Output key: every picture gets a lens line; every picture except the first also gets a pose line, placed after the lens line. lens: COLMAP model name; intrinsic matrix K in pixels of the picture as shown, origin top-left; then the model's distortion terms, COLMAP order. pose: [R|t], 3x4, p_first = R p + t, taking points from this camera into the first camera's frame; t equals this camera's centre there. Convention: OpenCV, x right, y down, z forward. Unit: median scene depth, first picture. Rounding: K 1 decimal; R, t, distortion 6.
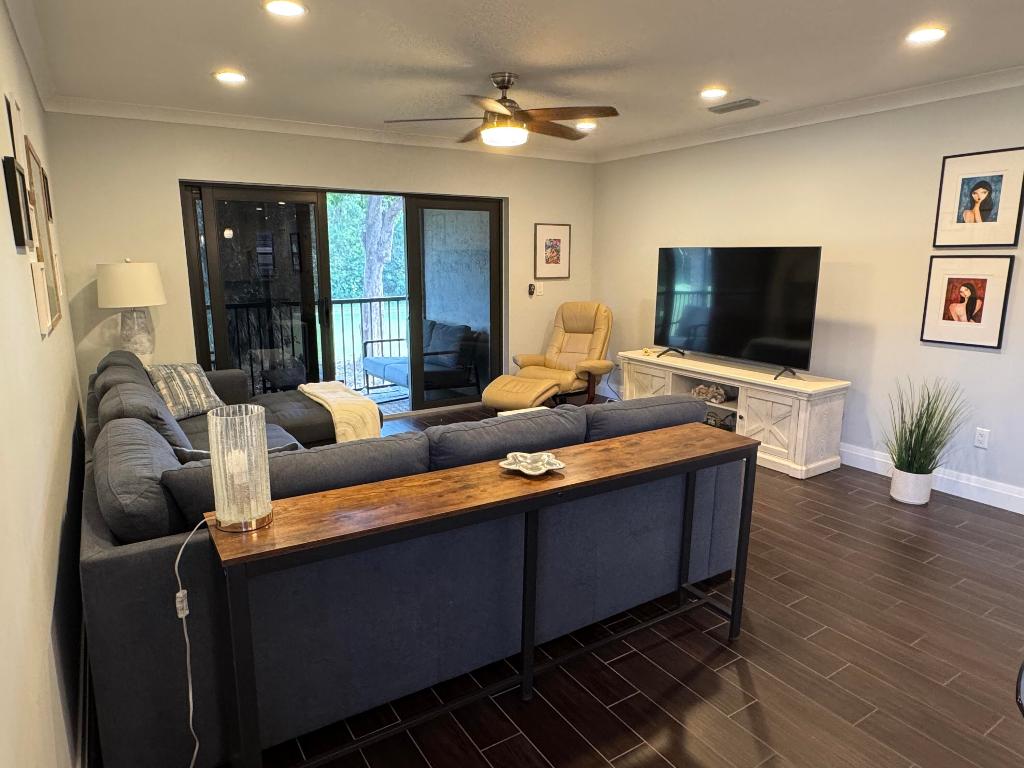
lens RADIAL K [[641.4, 0, 517.6], [0, 641.4, 383.5], [0, 0, 1]] dist [0.002473, -0.005120]
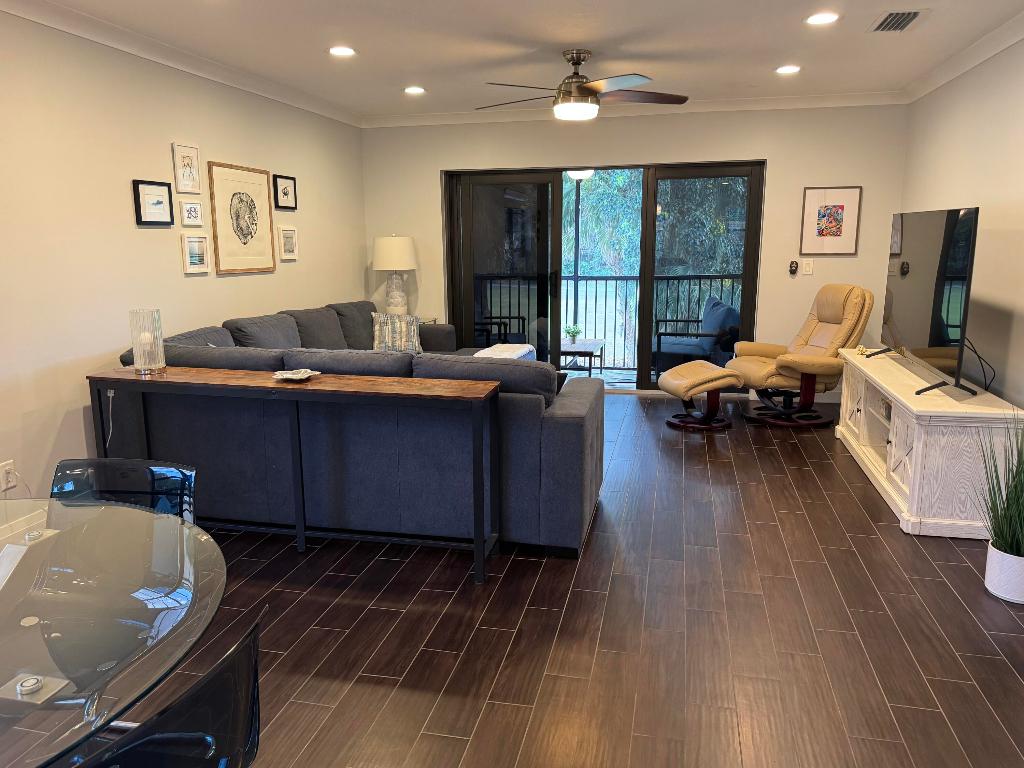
lens RADIAL K [[764.0, 0, 515.0], [0, 764.0, 386.6], [0, 0, 1]] dist [0.063535, -0.082346]
pose [[0.695419, 0.132276, -0.706325, 0.683748], [-0.131693, 0.989725, 0.055689, -0.002875], [0.706434, 0.054291, 0.705693, 0.067191]]
